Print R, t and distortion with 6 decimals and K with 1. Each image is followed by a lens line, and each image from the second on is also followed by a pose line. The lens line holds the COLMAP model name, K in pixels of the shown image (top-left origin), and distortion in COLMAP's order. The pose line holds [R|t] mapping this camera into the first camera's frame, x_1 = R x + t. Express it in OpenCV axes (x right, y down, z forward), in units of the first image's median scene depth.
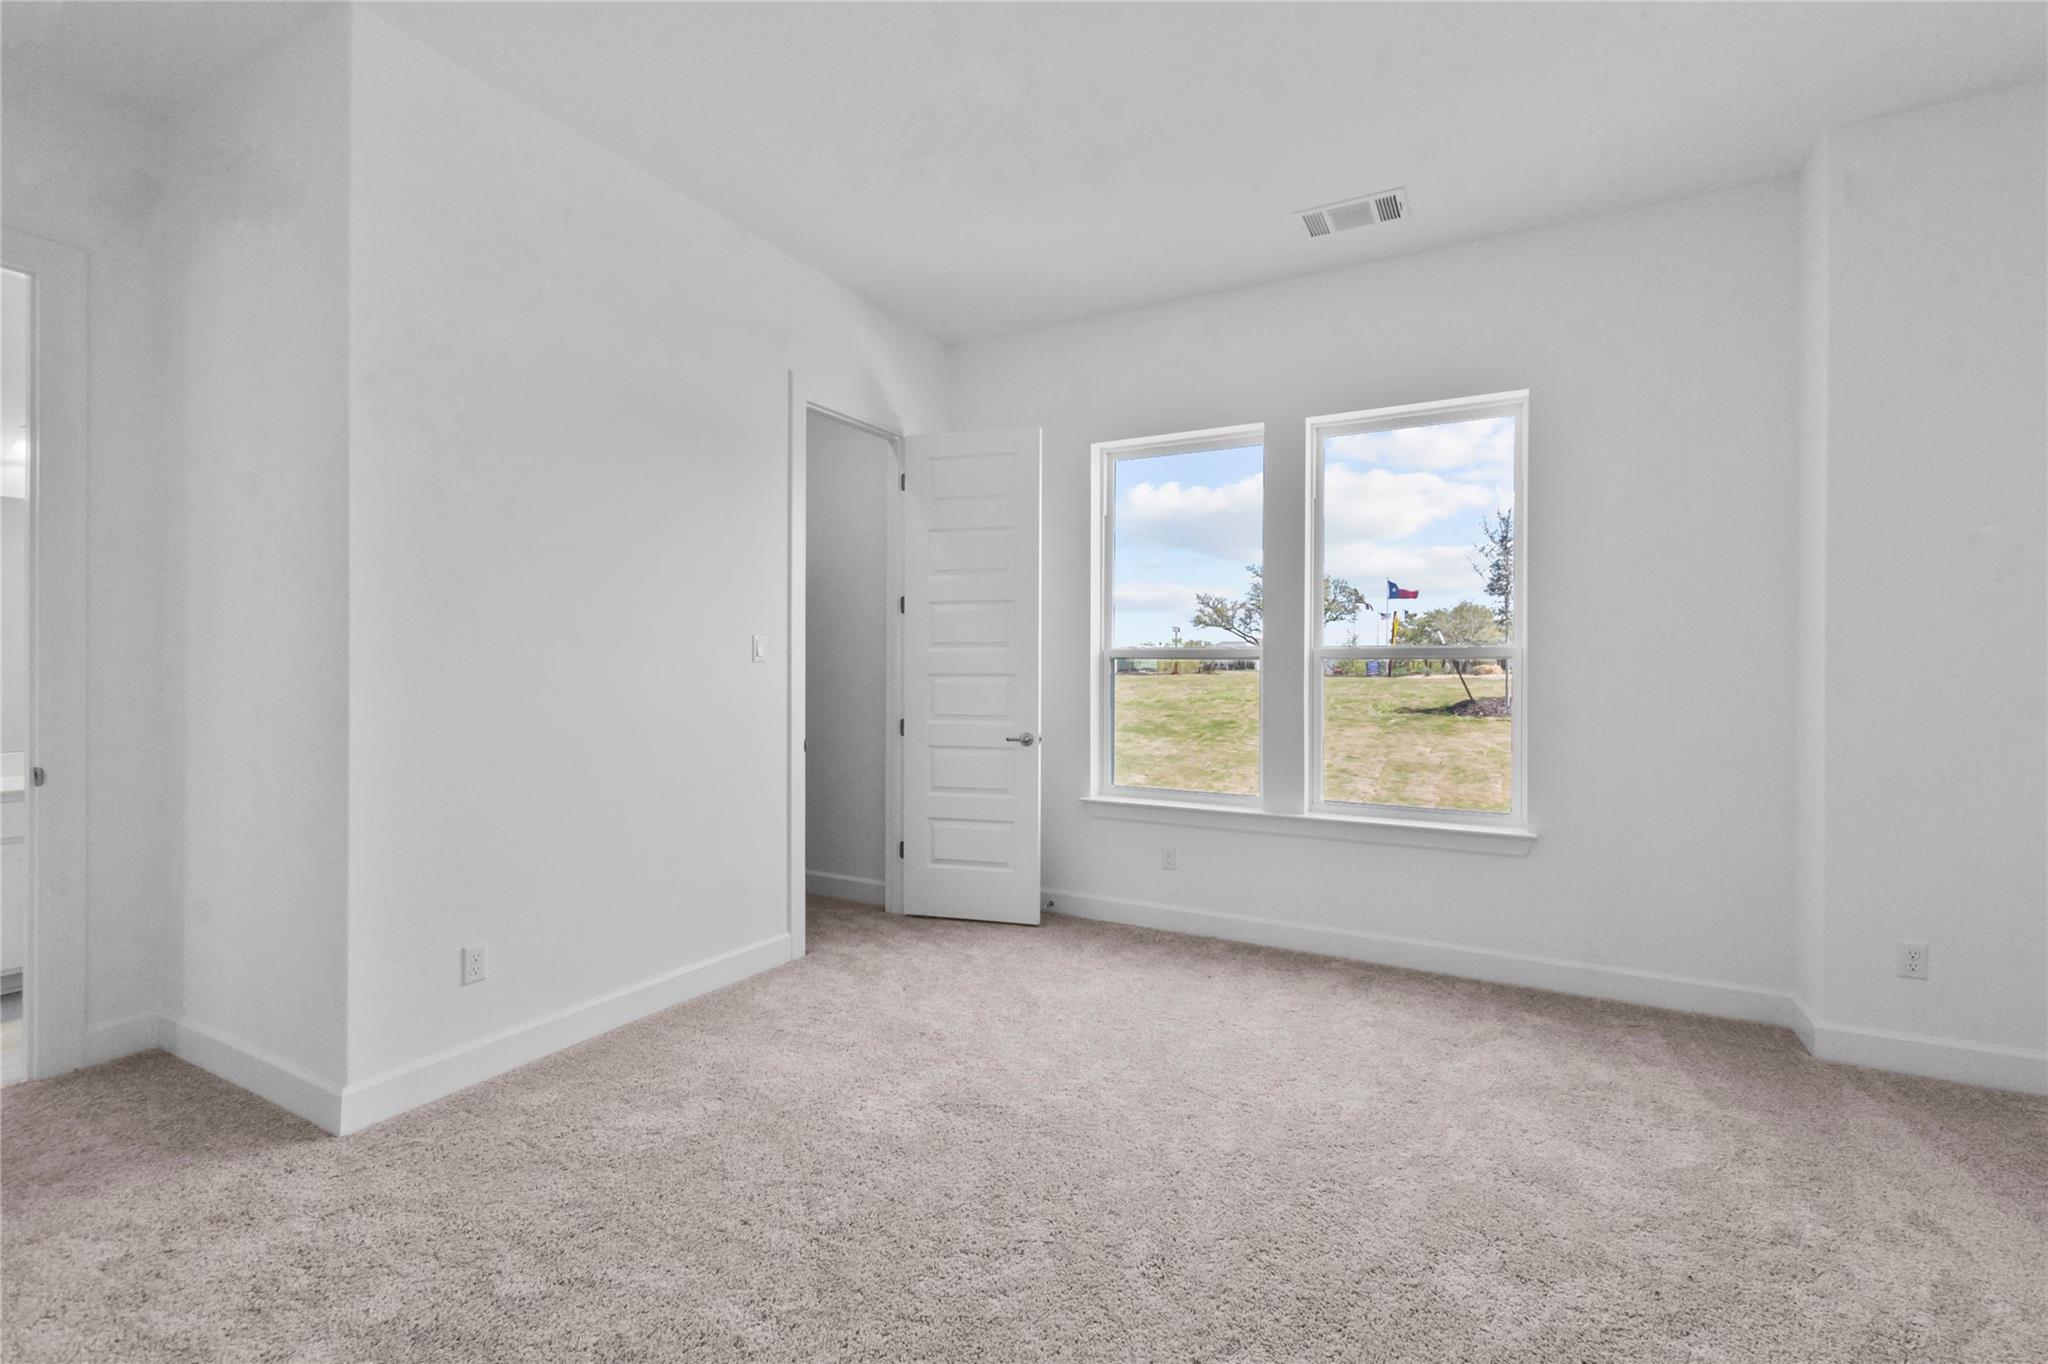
lens RADIAL K [[900.7, 0, 1030.1], [0, 900.7, 678.2], [0, 0, 1]] dist [0.002320, 0.000110]
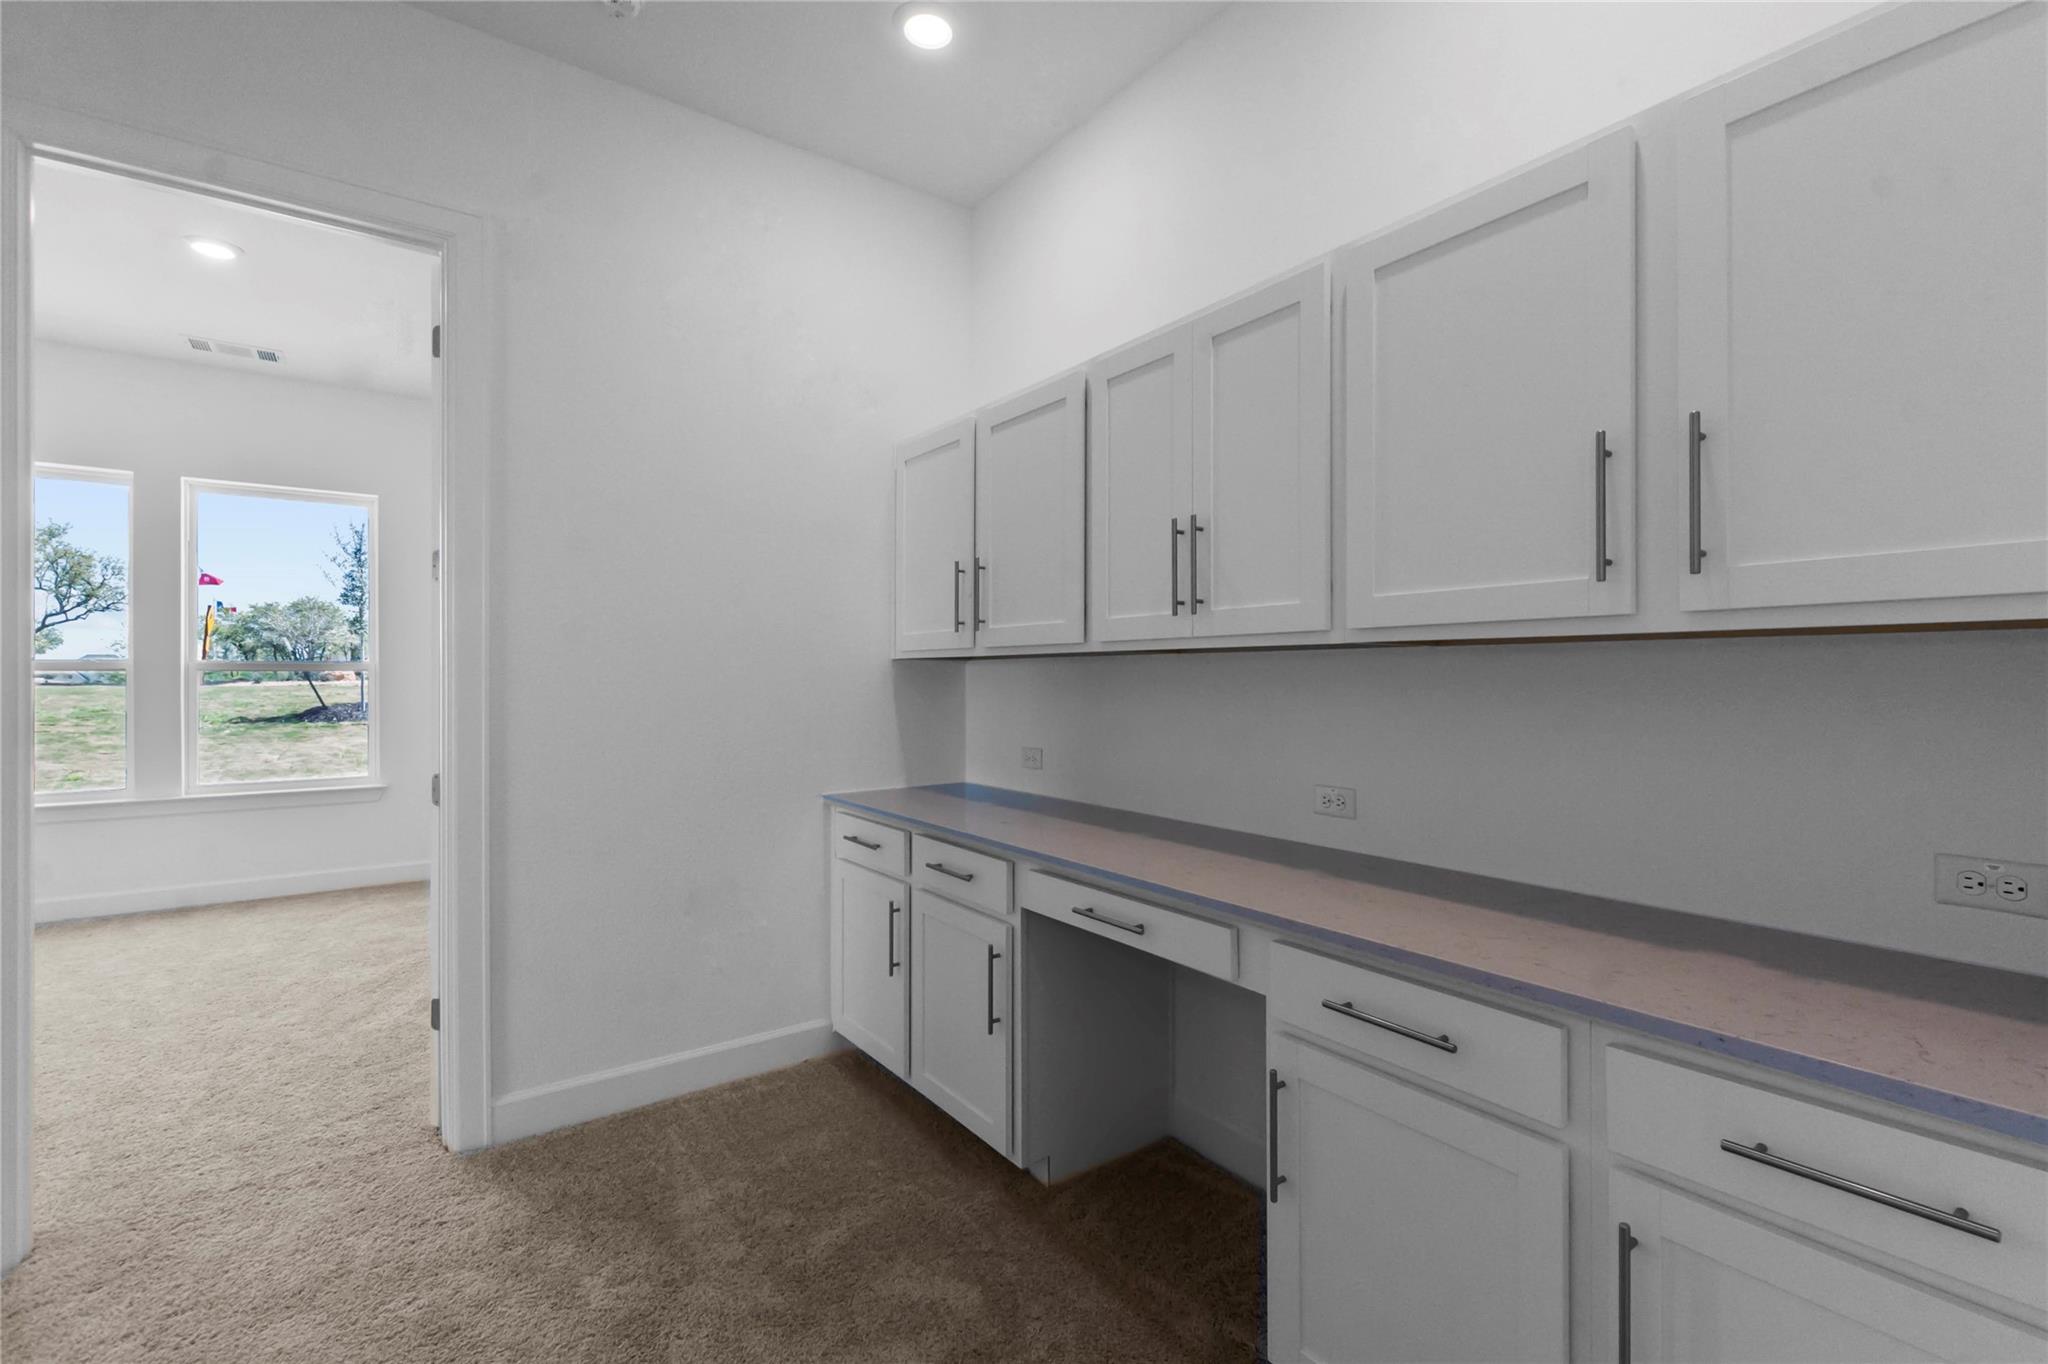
lens RADIAL K [[900.7, 0, 1059.1], [0, 900.7, 674.2], [0, 0, 1]] dist [0.002320, 0.000110]
pose [[0.413171, -0.002501, 0.910650, -0.093805], [0.011837, 0.999926, -0.002624, 0.000447], [-0.910577, 0.011864, 0.413170, -0.175921]]
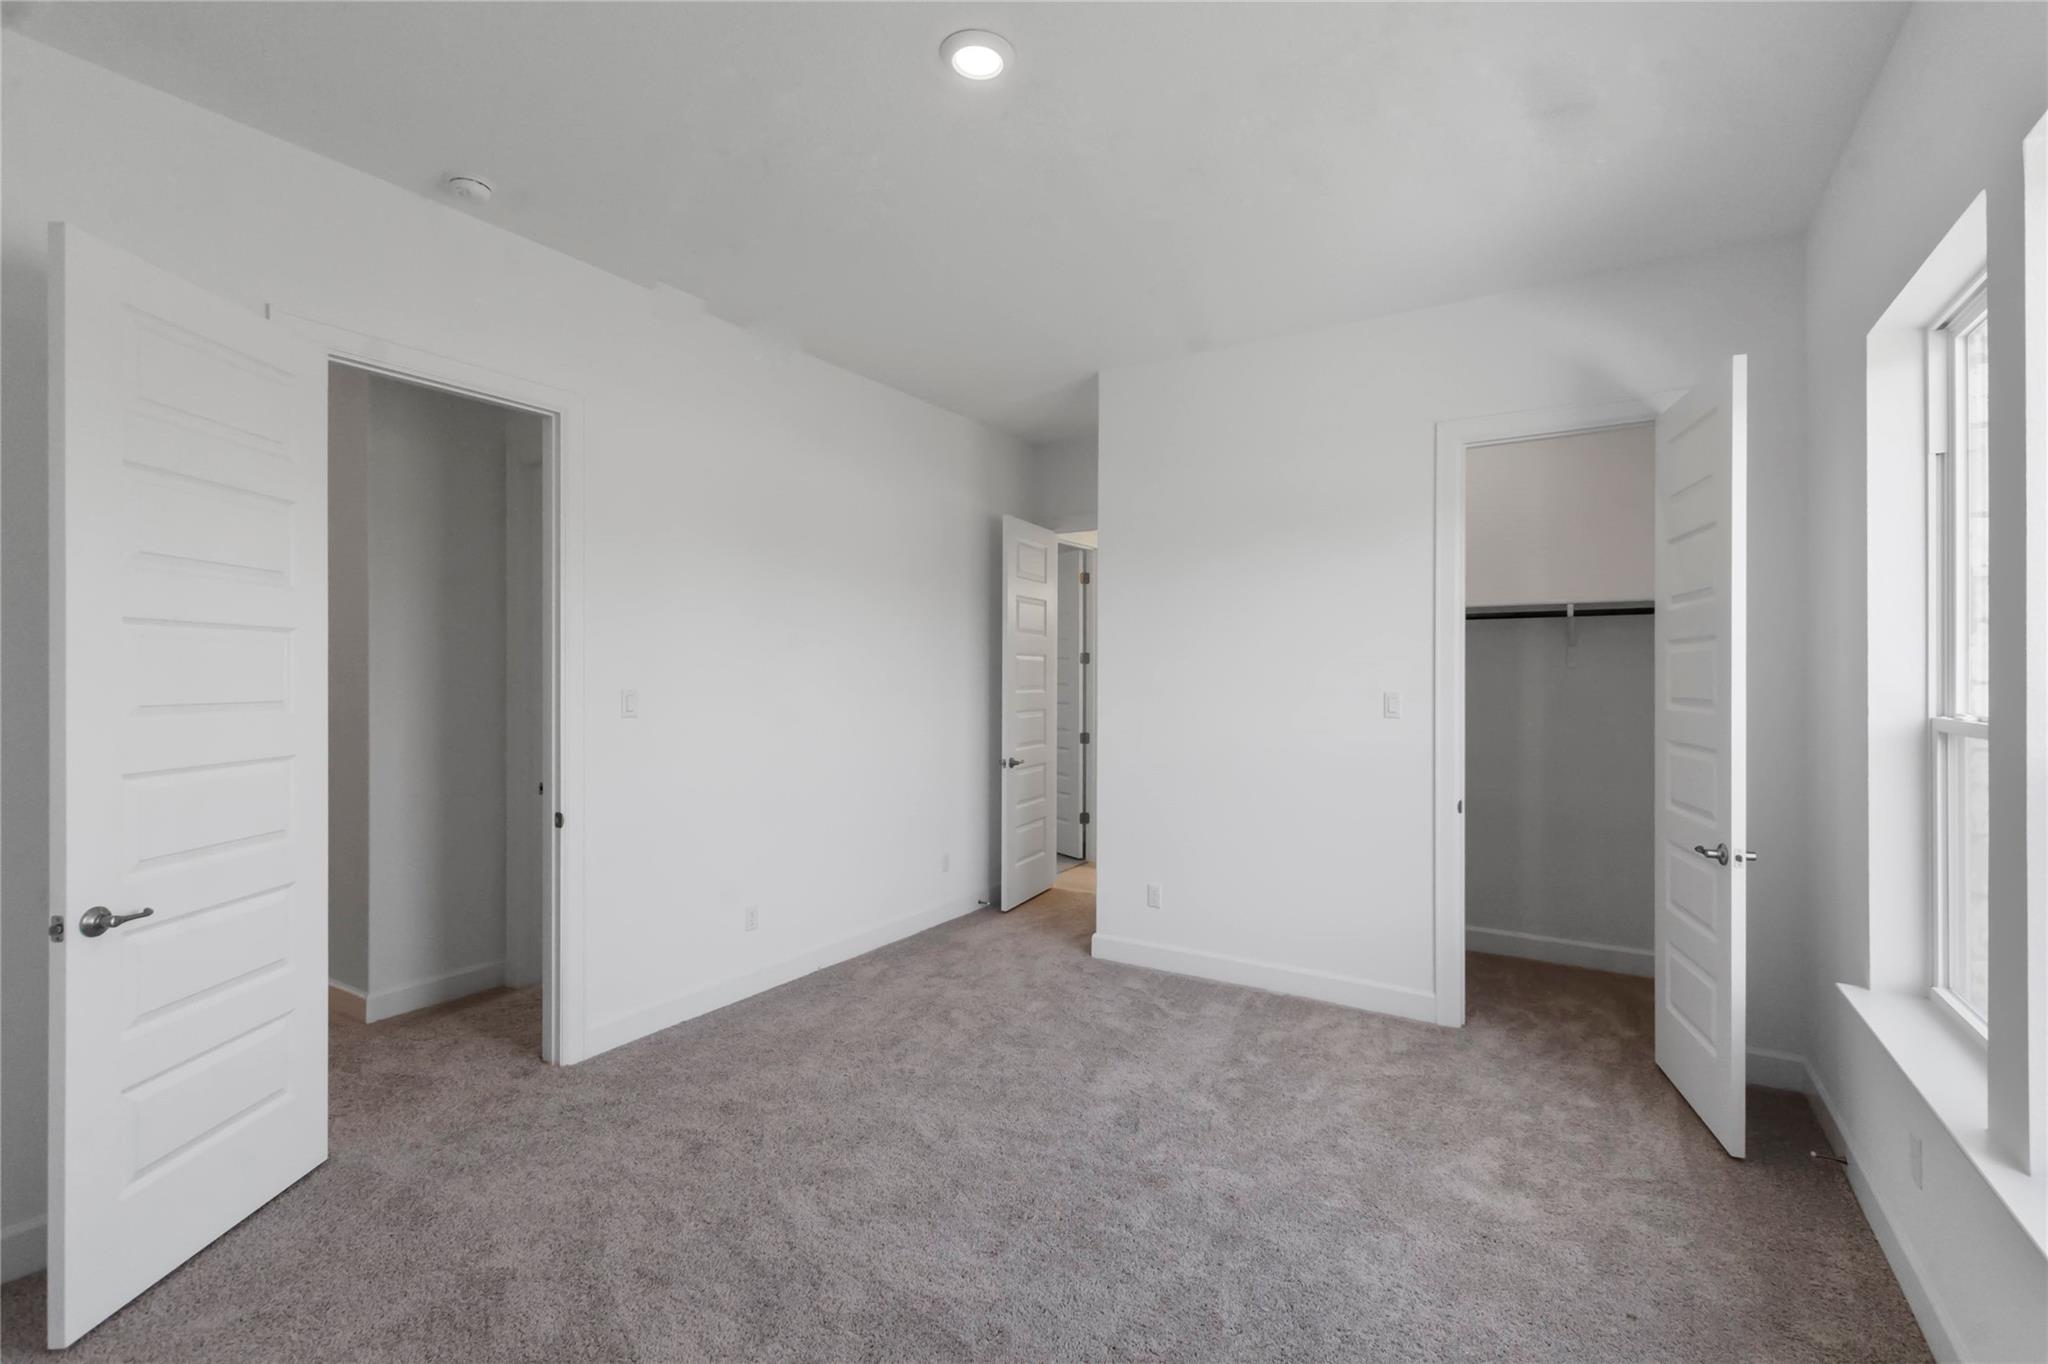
lens RADIAL K [[900.7, 0, 1030.0], [0, 900.7, 669.9], [0, 0, 1]] dist [0.002320, 0.000110]
pose [[-0.059148, -0.002921, -0.998245, 0.193944], [-0.011372, 0.999933, -0.002252, -0.016237], [0.998184, 0.011218, -0.059177, 0.161906]]
